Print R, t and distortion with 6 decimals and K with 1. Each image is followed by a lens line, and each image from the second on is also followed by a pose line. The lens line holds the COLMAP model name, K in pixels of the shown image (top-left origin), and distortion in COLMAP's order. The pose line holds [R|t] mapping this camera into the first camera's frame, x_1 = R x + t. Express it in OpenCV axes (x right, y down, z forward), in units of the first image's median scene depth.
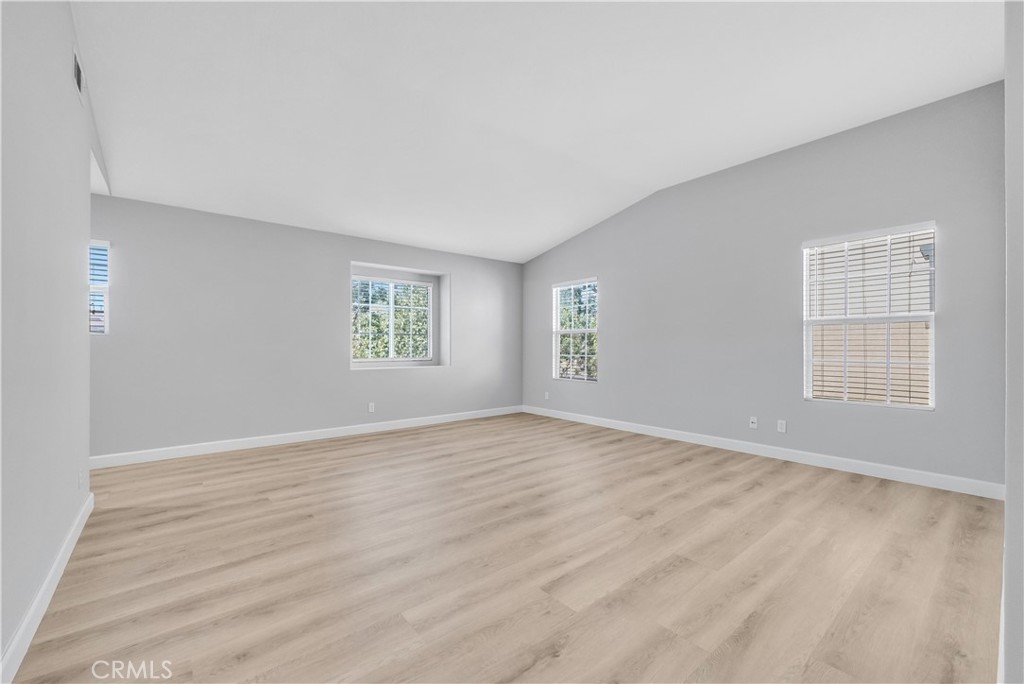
lens RADIAL K [[415.9, 0, 514.4], [0, 415.9, 346.8], [0, 0, 1]] dist [-0.001040, -0.000566]
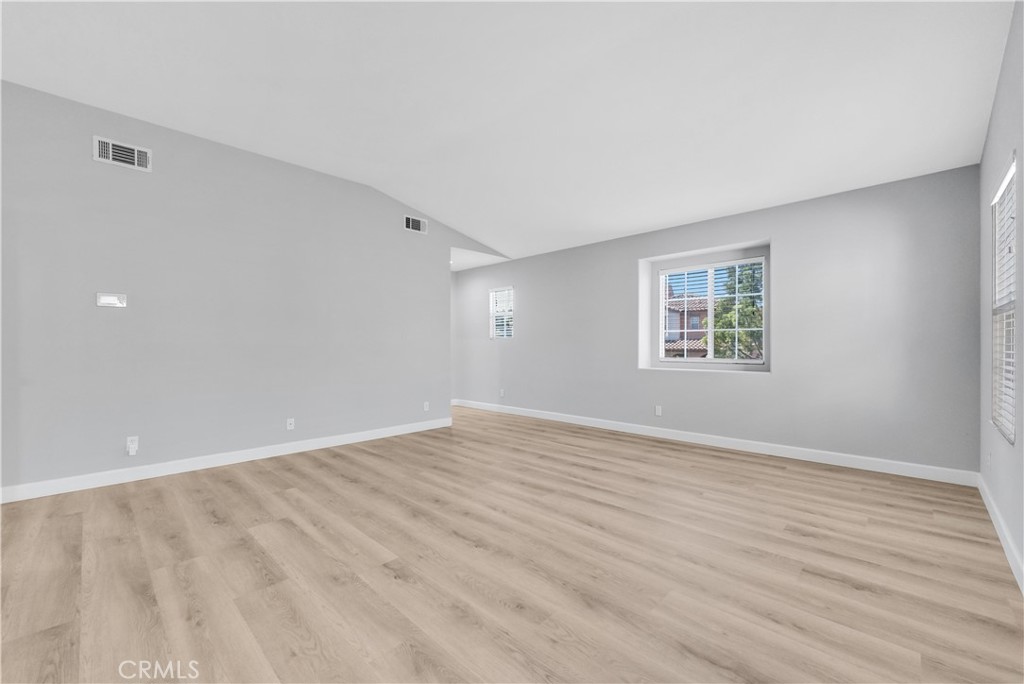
lens RADIAL K [[415.9, 0, 507.8], [0, 415.9, 335.9], [0, 0, 1]] dist [-0.001040, -0.000566]
pose [[0.098059, -0.022267, -0.994931, 1.093400], [0.000395, 0.999750, -0.022336, -0.000902], [0.995181, 0.001797, 0.098044, 1.135911]]
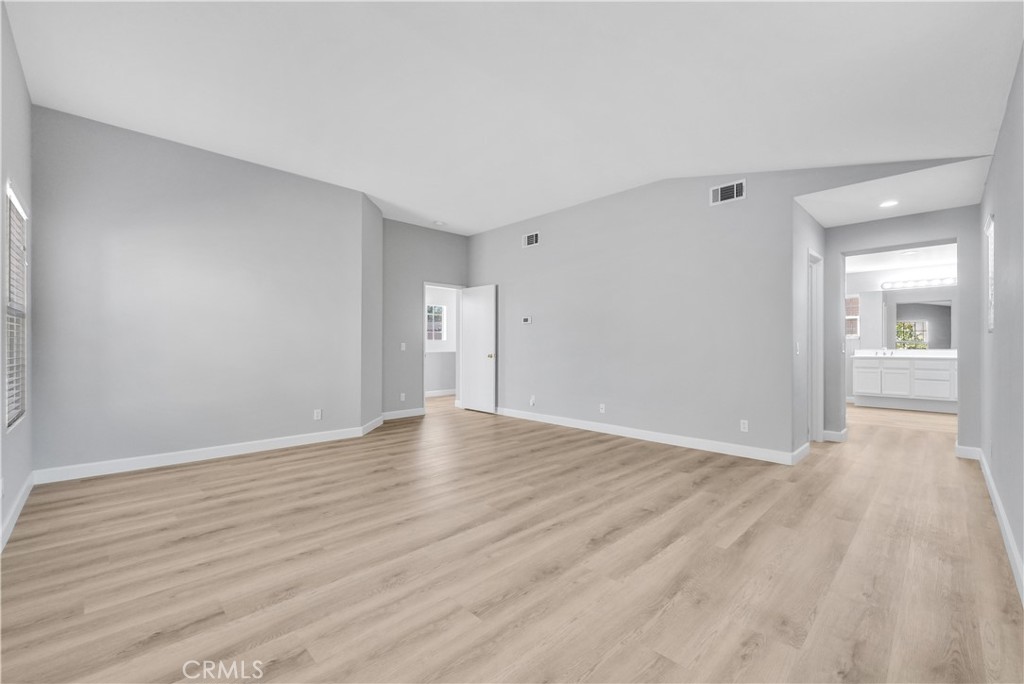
lens RADIAL K [[415.9, 0, 513.0], [0, 415.9, 346.2], [0, 0, 1]] dist [-0.001040, -0.000566]
pose [[-0.995744, -0.002433, -0.092129, 0.016673], [-0.003025, 0.999976, 0.006288, -0.007334], [0.092111, 0.006540, -0.995727, 2.401200]]
